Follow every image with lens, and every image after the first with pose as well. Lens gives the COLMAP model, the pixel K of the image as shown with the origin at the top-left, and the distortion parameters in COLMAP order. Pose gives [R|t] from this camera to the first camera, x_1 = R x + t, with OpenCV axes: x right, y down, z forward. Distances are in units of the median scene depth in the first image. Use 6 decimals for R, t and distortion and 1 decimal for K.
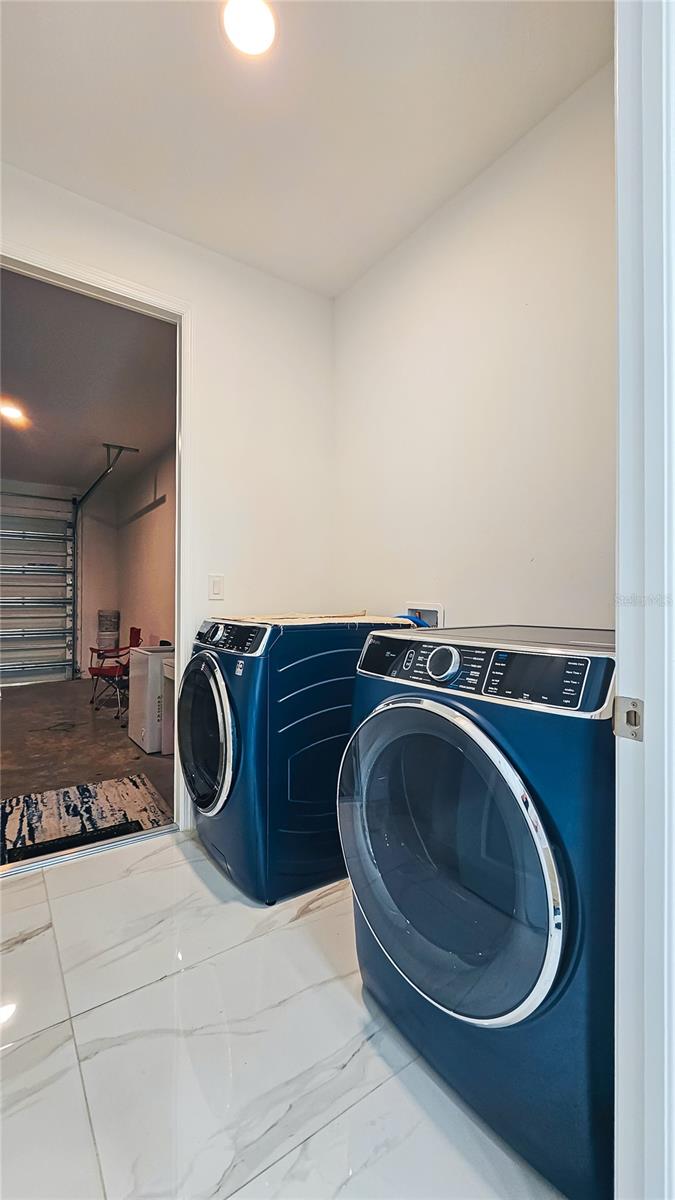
lens RADIAL K [[491.5, 0, 337.5], [0, 491.5, 600.0], [0, 0, 1]] dist [-0.000063, -0.000336]
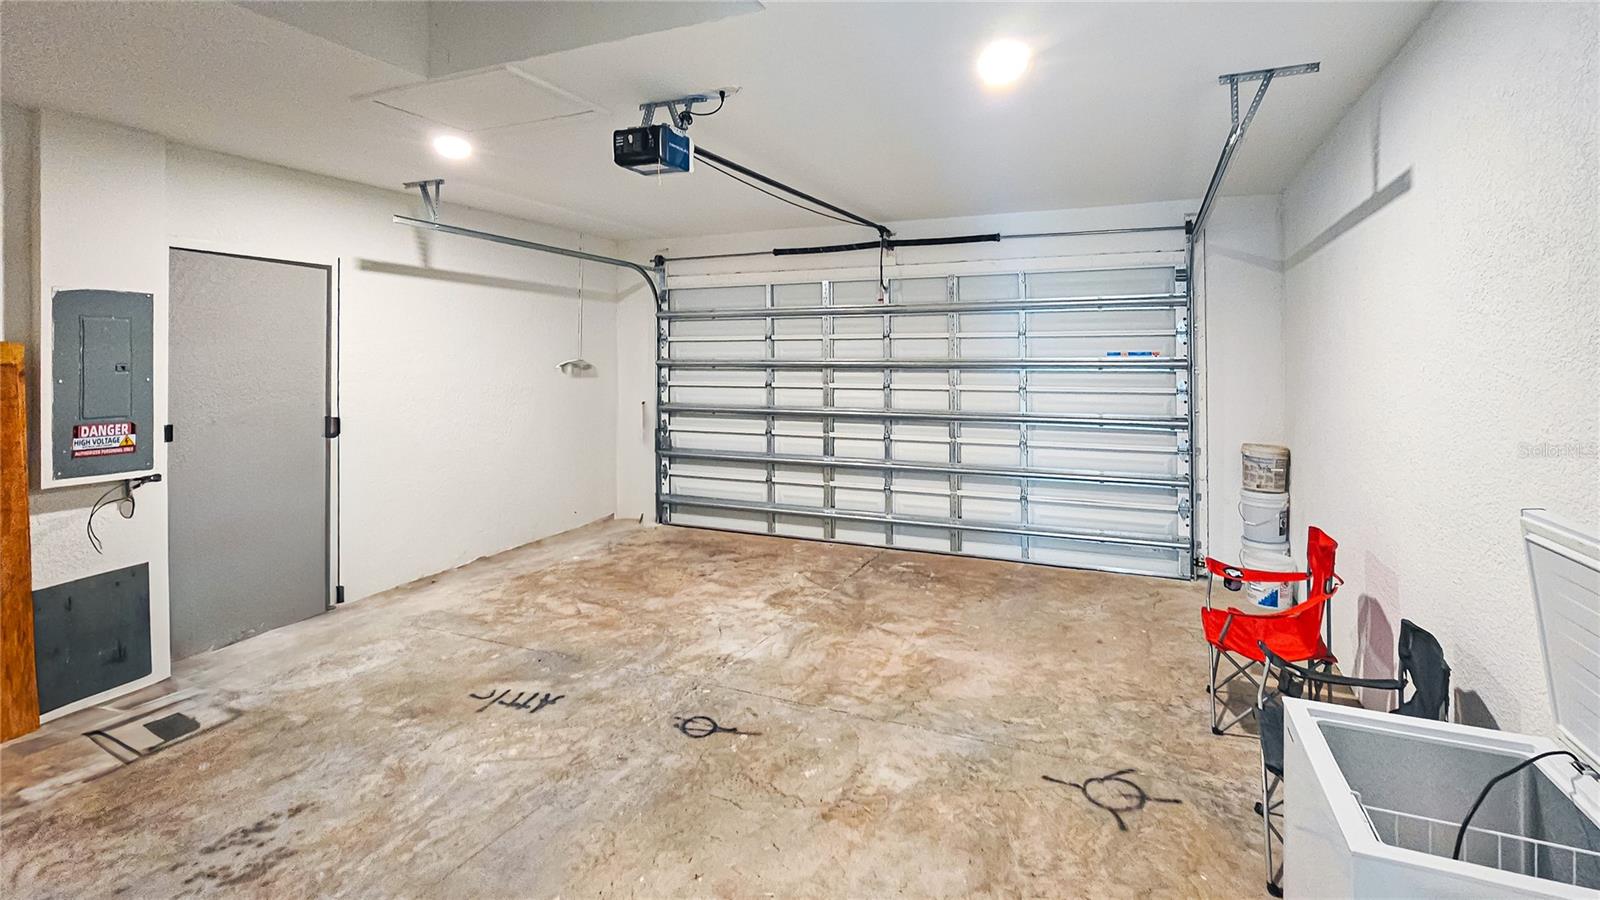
lens RADIAL K [[704.8, 0, 826.4], [0, 704.8, 349.0], [0, 0, 1]] dist [0.000980, 0.000090]
pose [[0.519821, -0.020513, -0.854029, -0.109759], [0.002010, 0.999738, -0.022789, -0.058789], [0.854273, 0.010130, 0.519726, 0.301114]]
